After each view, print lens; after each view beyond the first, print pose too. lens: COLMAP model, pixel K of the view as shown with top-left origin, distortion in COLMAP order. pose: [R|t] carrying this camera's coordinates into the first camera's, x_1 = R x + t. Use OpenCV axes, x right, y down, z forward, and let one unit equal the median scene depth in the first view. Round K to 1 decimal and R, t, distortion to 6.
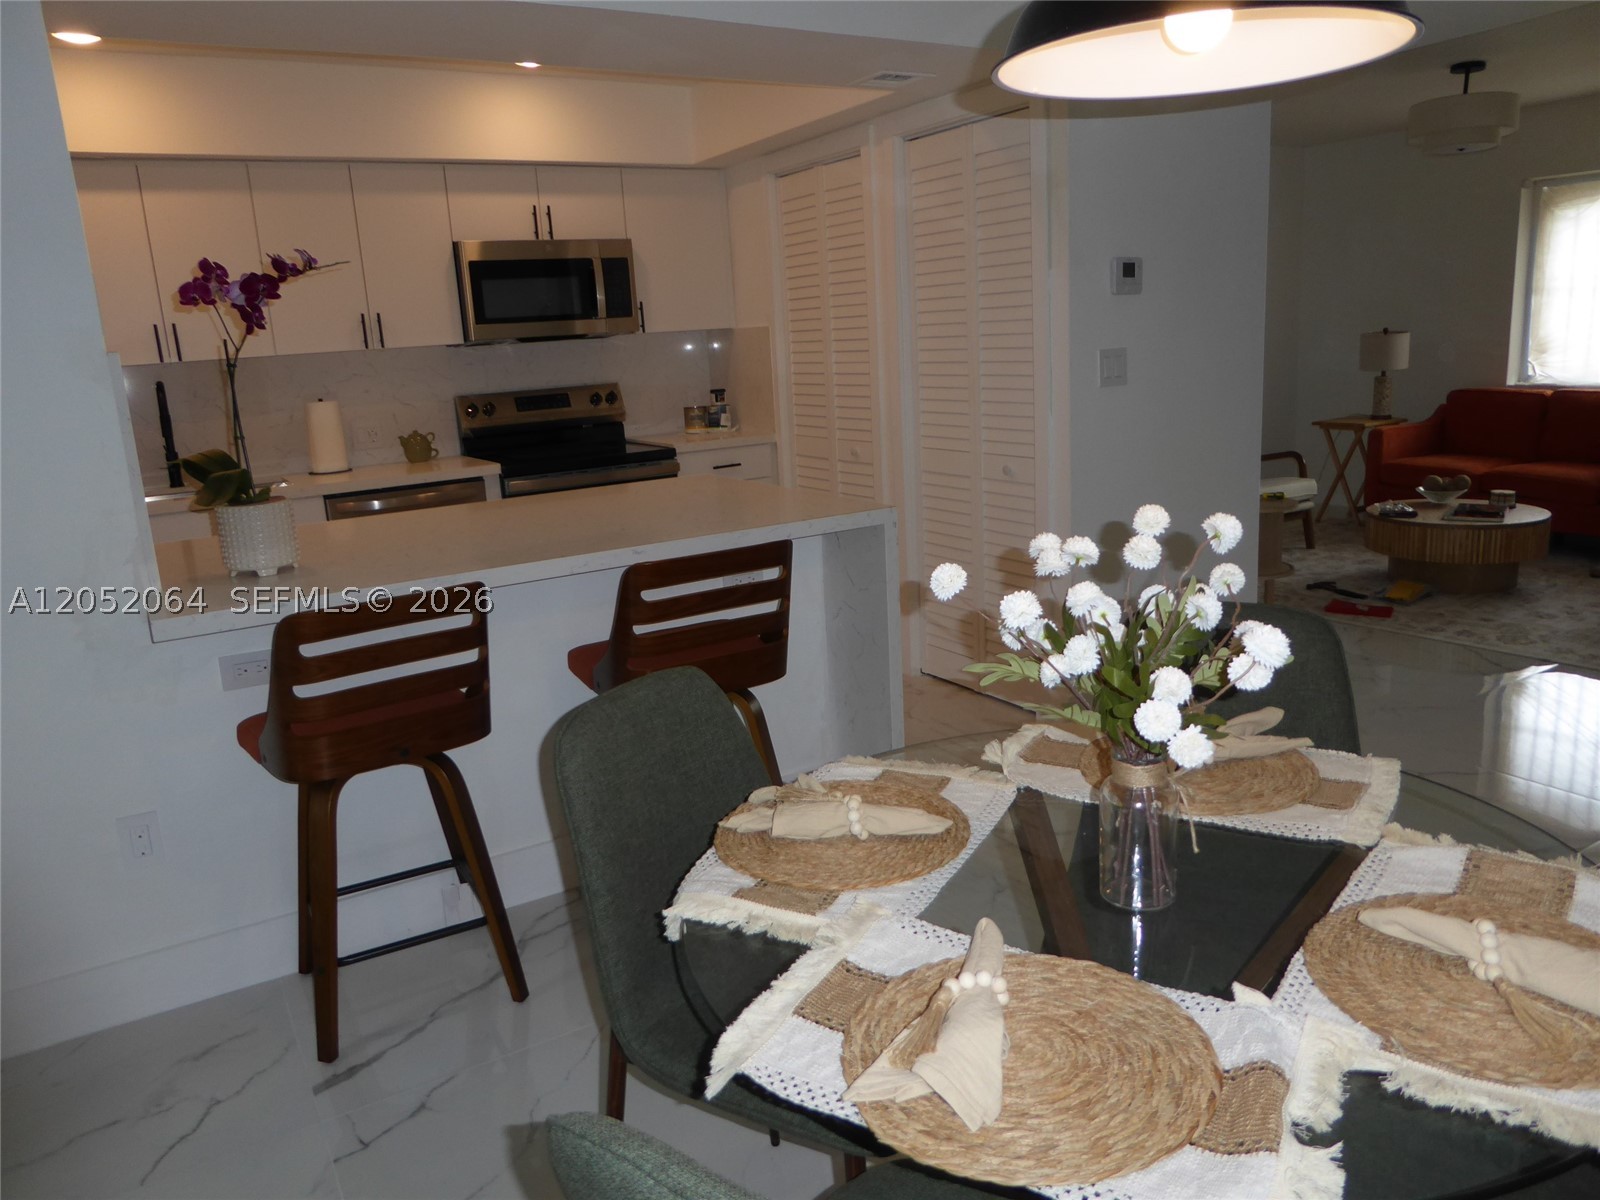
lens RADIAL K [[1206.4, 0, 801.4], [0, 1206.4, 599.7], [0, 0, 1]] dist [0.002837, 0.010668]
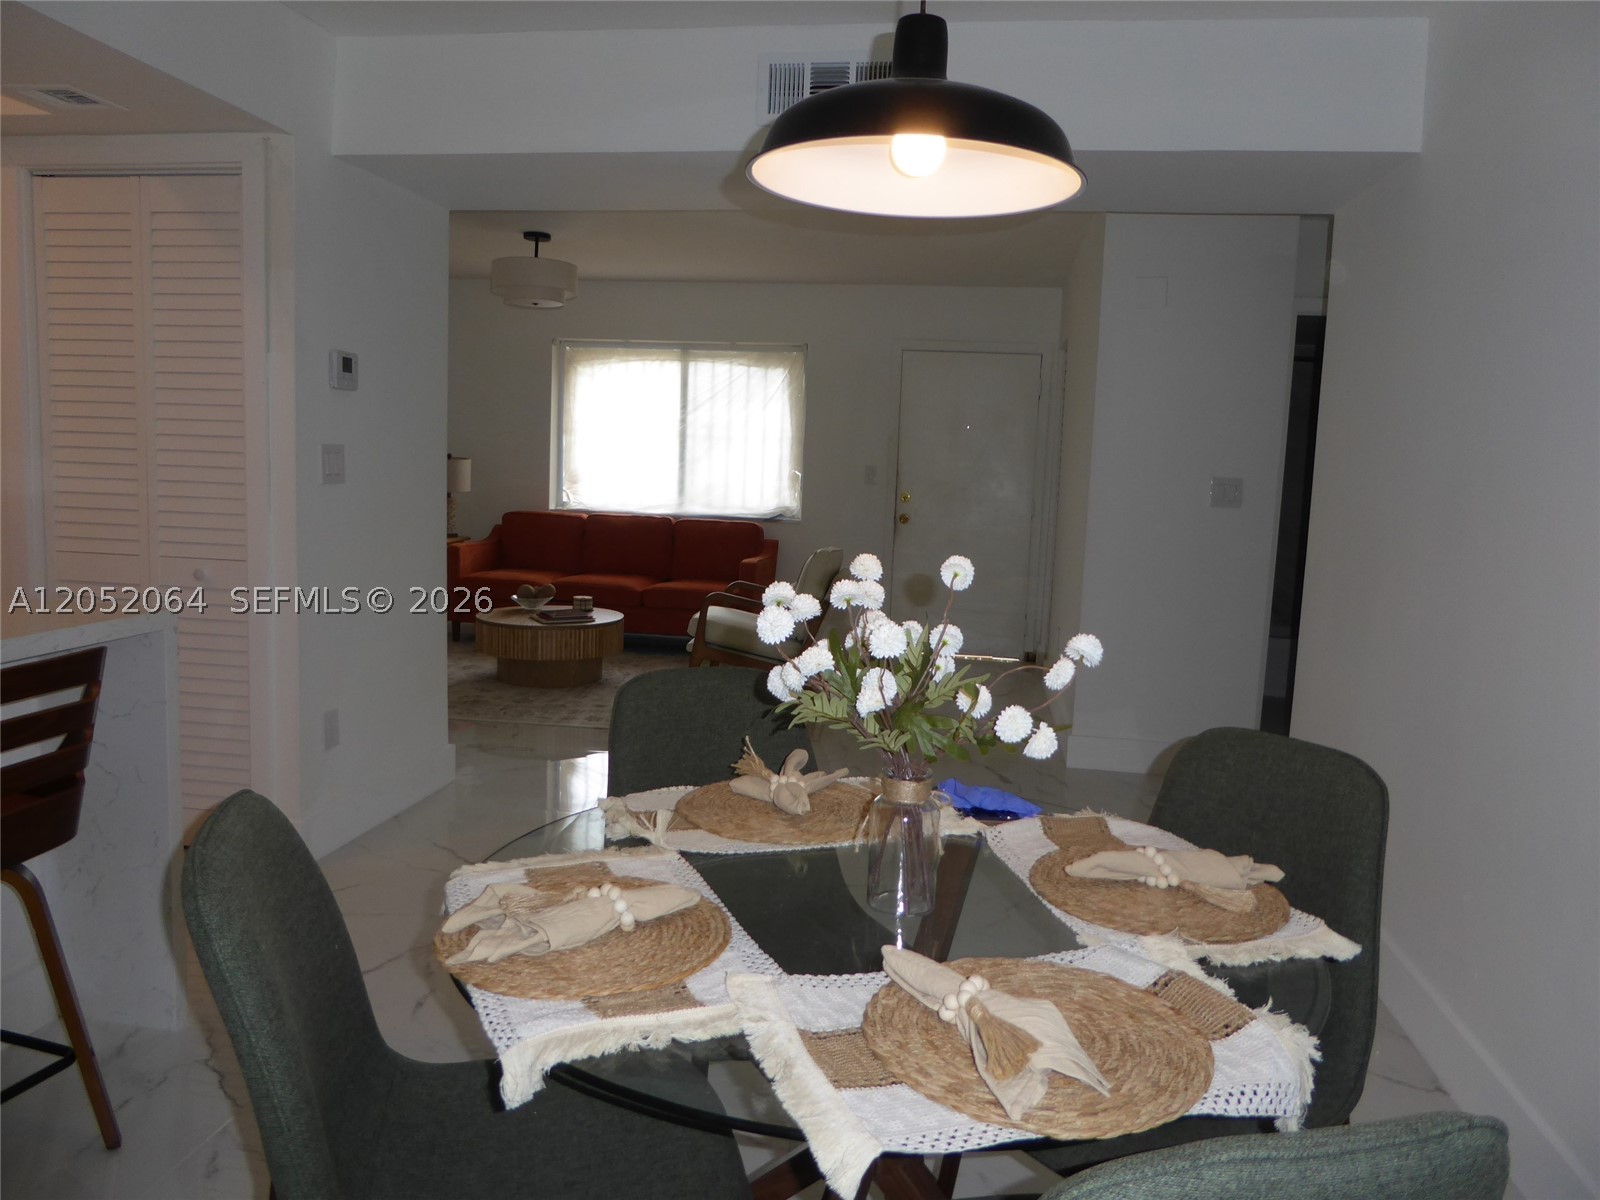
lens RADIAL K [[1206.4, 0, 801.4], [0, 1206.4, 599.7], [0, 0, 1]] dist [0.002837, 0.010668]
pose [[0.638283, -0.019937, 0.769544, -0.236744], [0.106533, 0.992333, -0.062652, 0.011074], [-0.762395, 0.121971, 0.635513, 0.132947]]
